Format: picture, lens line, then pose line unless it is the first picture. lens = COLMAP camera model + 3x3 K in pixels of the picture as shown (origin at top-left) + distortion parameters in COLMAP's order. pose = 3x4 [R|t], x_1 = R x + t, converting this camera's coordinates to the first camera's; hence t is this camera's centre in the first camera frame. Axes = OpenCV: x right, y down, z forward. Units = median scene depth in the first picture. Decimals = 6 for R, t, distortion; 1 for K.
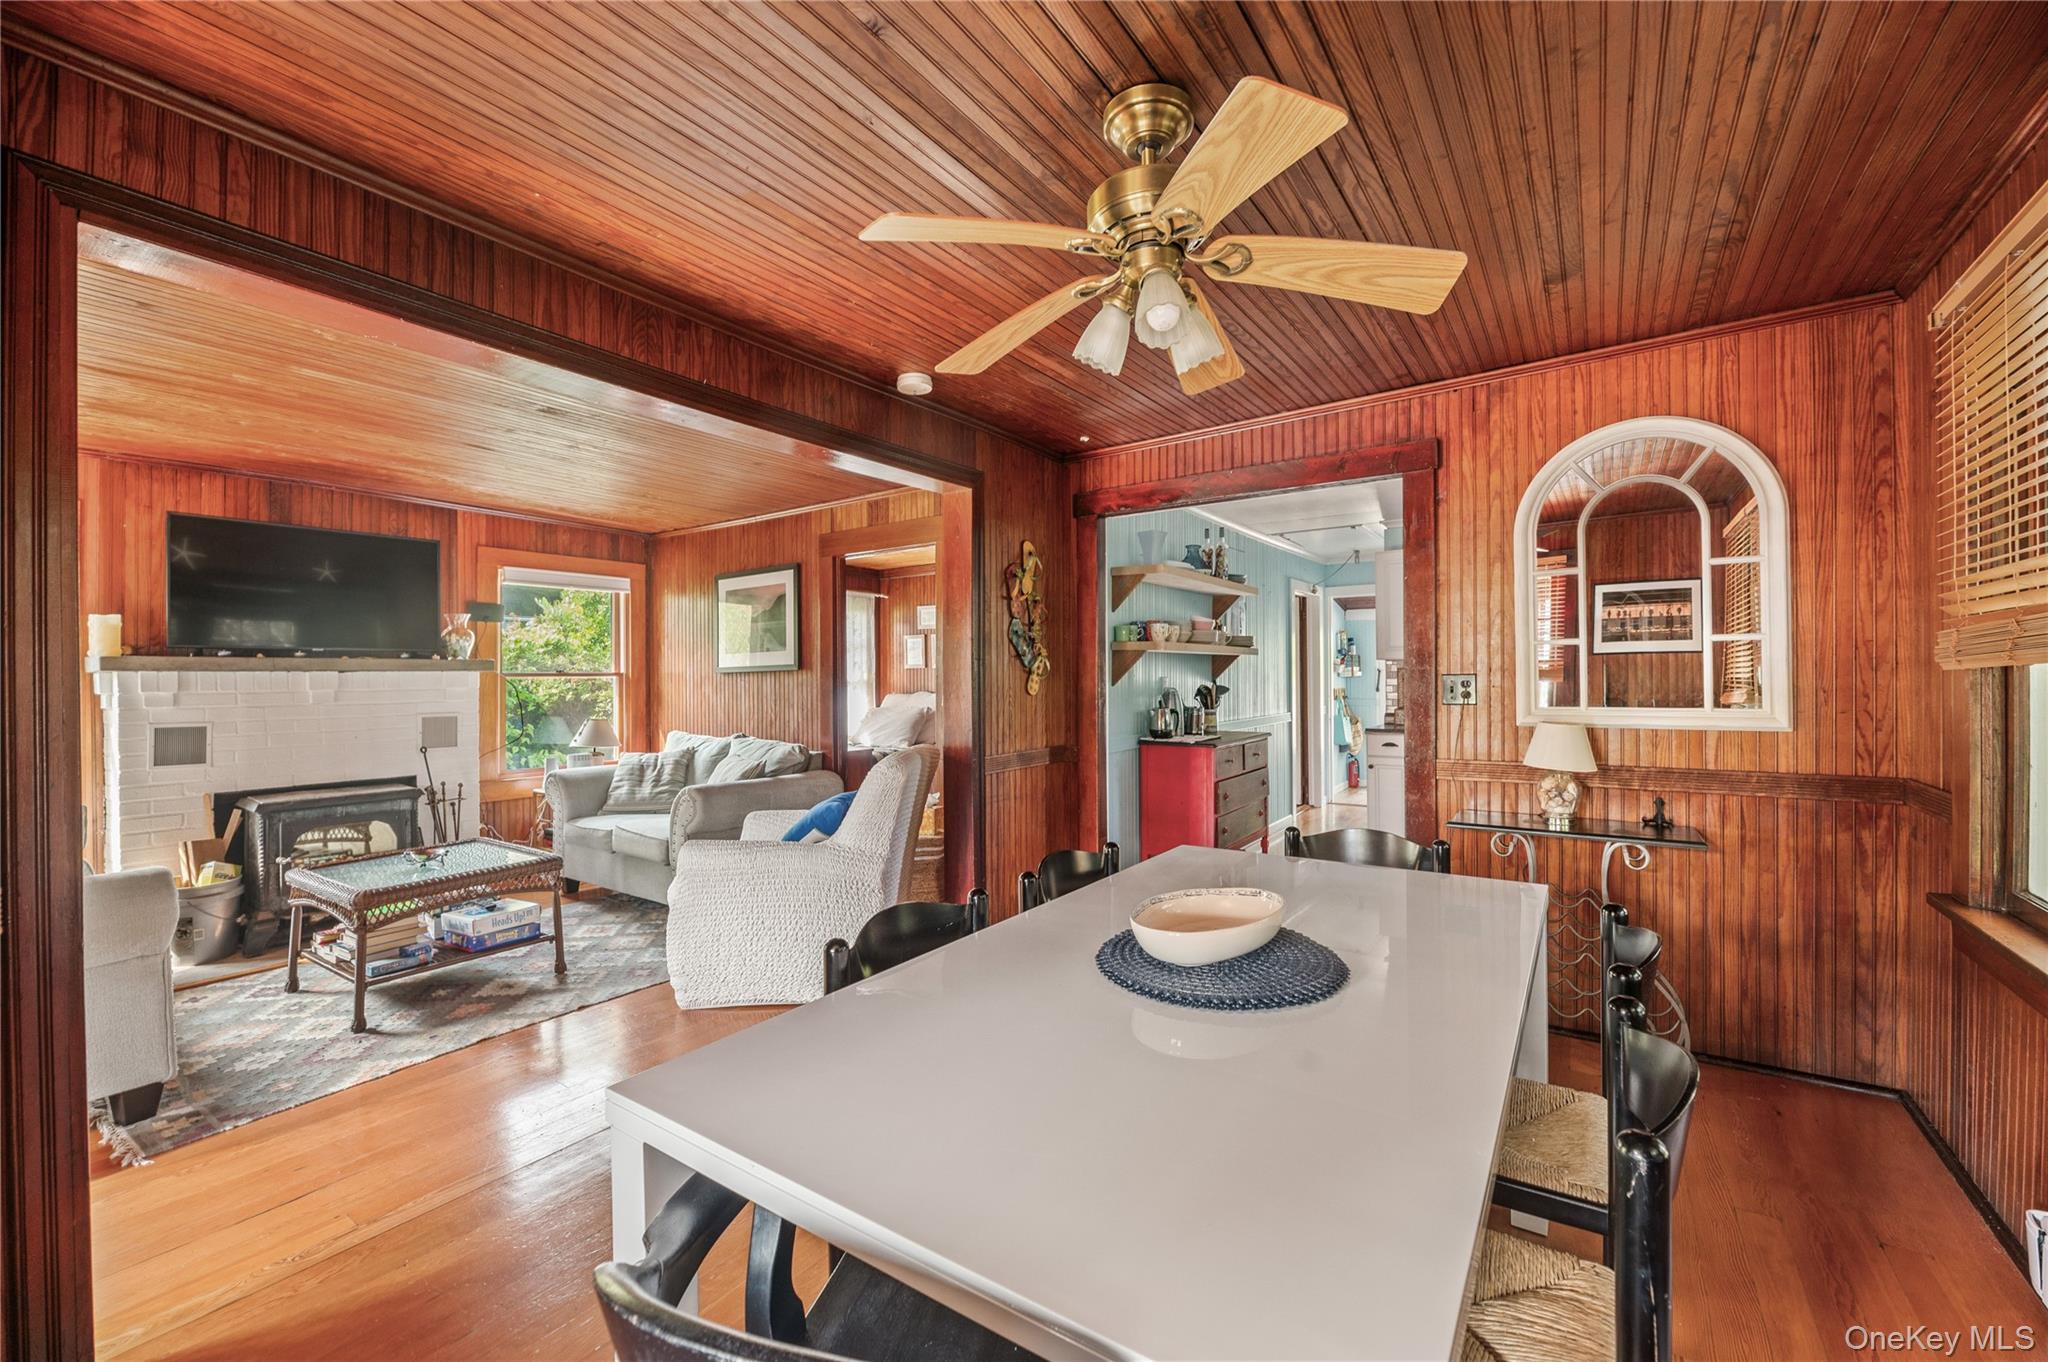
lens RADIAL K [[830.4, 0, 1010.2], [0, 830.4, 669.8], [0, 0, 1]] dist [-0.004175, -0.000967]
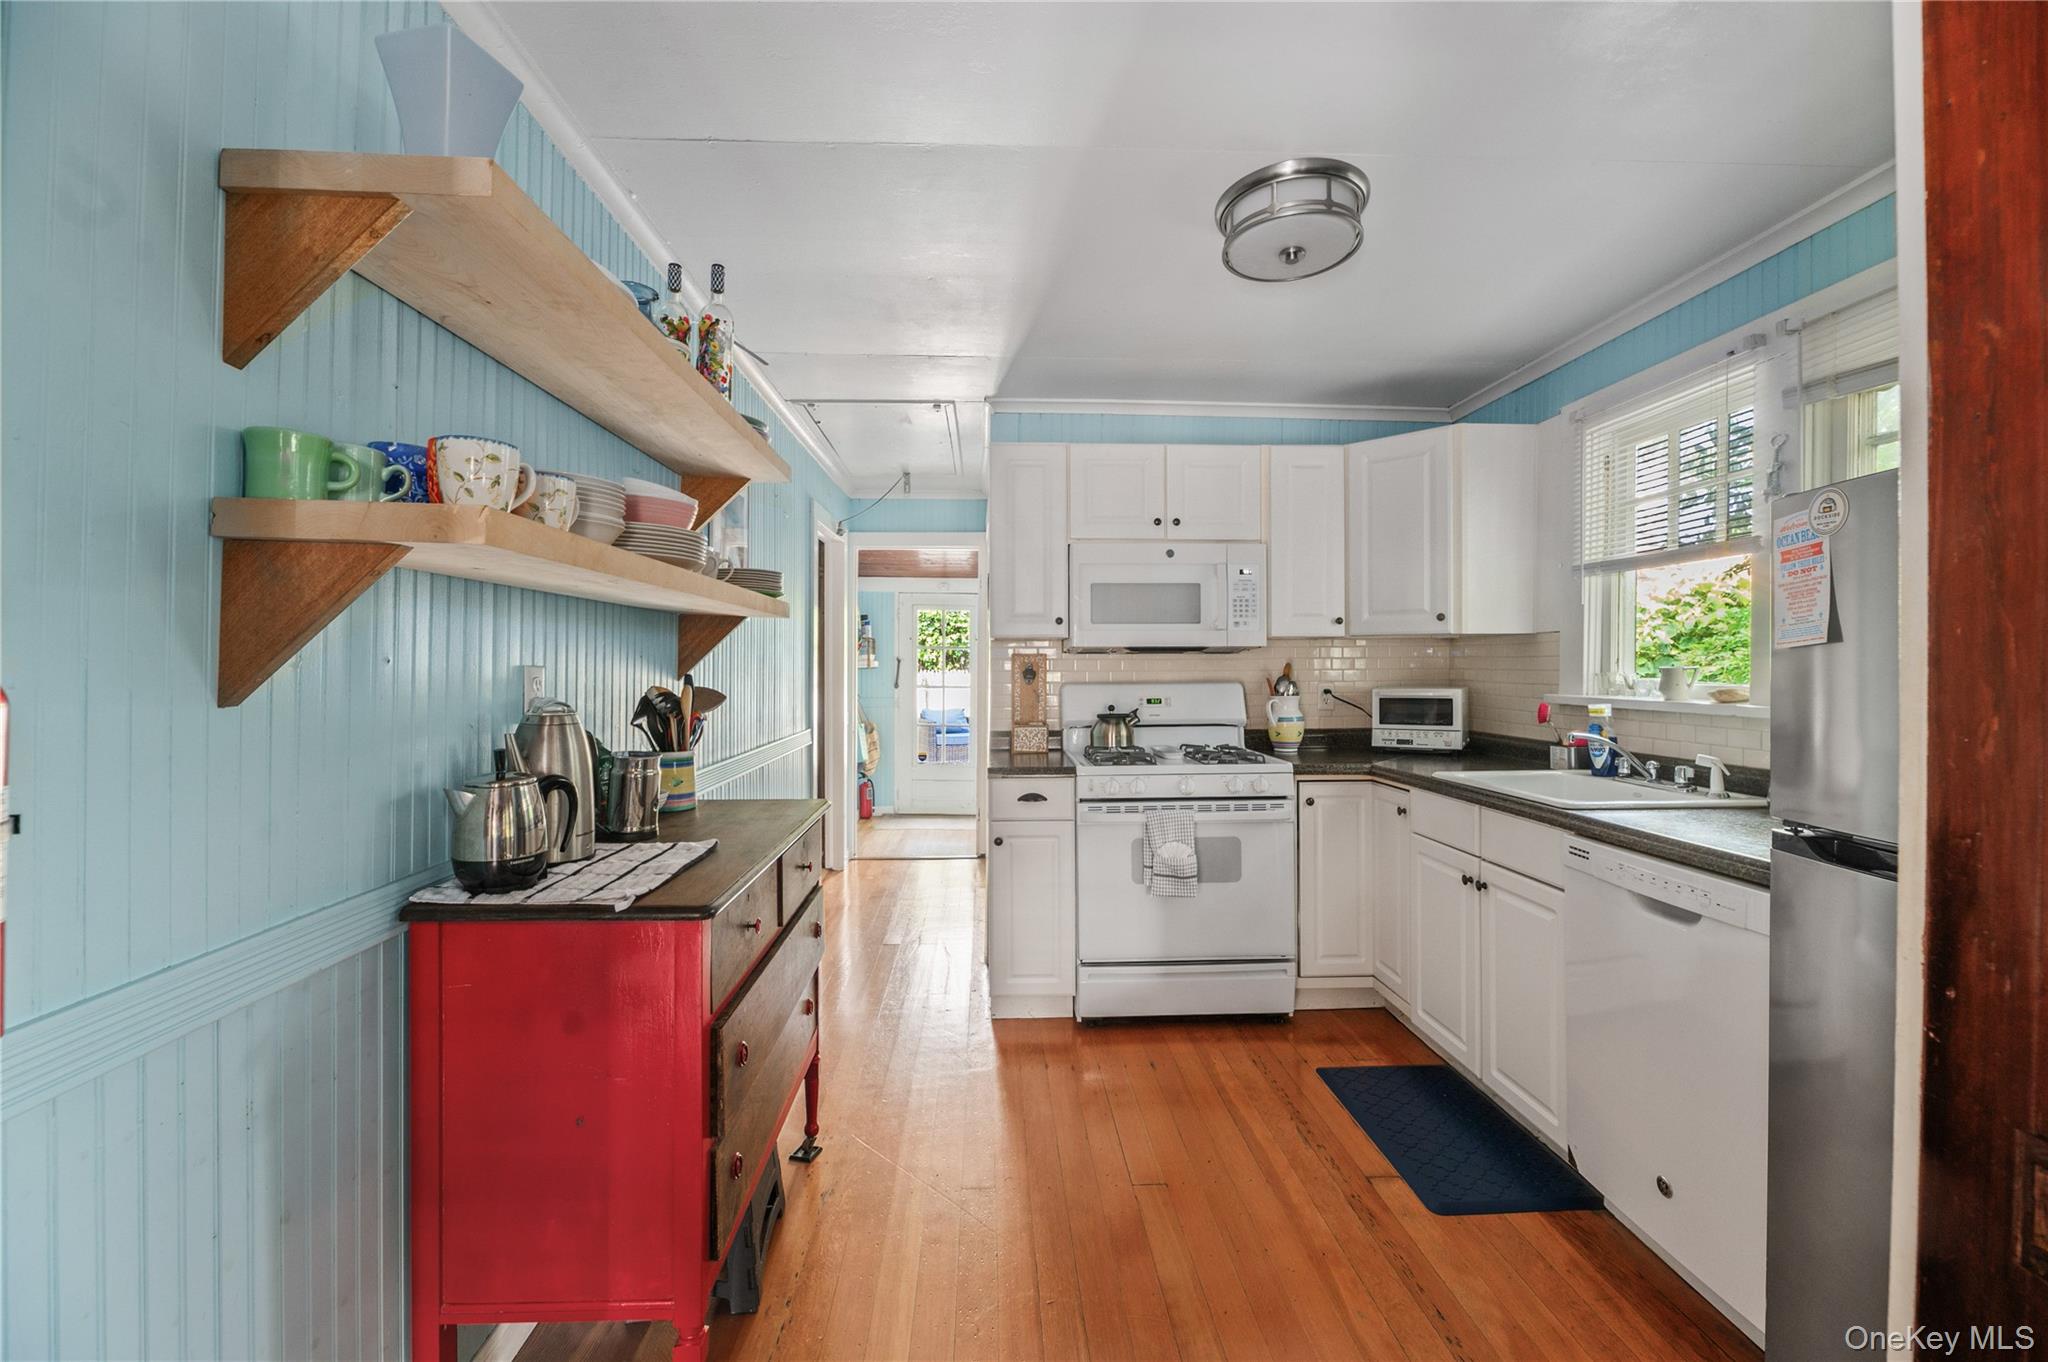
lens RADIAL K [[830.4, 0, 1018.2], [0, 830.4, 664.7], [0, 0, 1]] dist [-0.004175, -0.000967]
pose [[0.796636, 0.006771, 0.604421, 0.132558], [-0.008920, 0.999960, 0.000554, 0.006517], [-0.604393, -0.005833, 0.796665, 0.590202]]
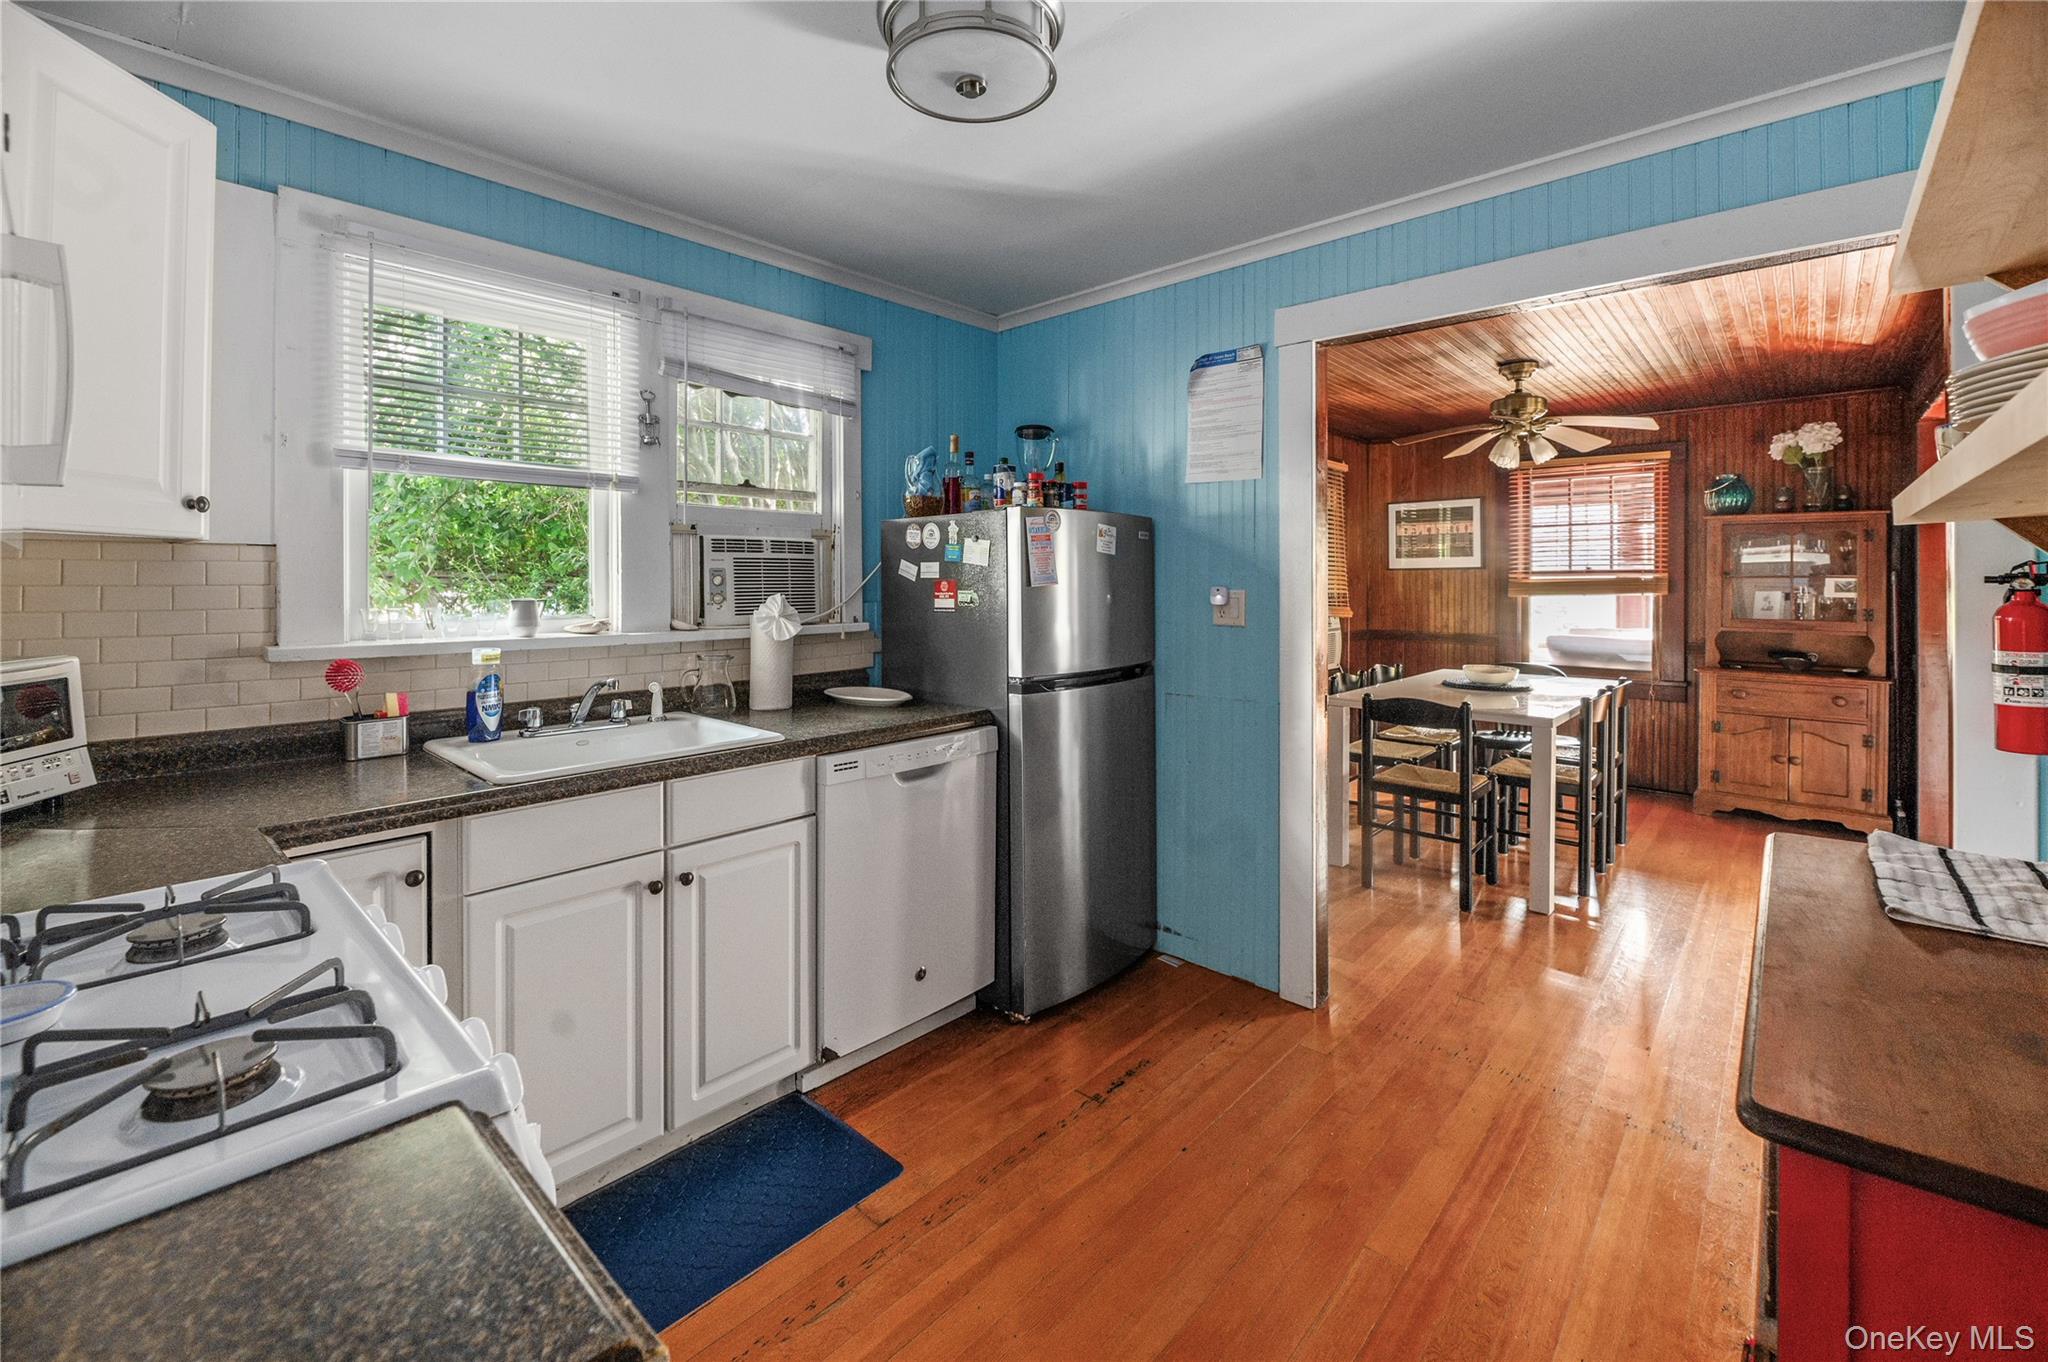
lens RADIAL K [[830.4, 0, 1049.0], [0, 830.4, 581.1], [0, 0, 1]] dist [-0.004175, -0.000967]
pose [[-0.993350, 0.005384, 0.115004, 0.481078], [0.004239, 0.999939, -0.010195, -0.000916], [-0.115052, -0.009639, -0.993313, 1.278469]]
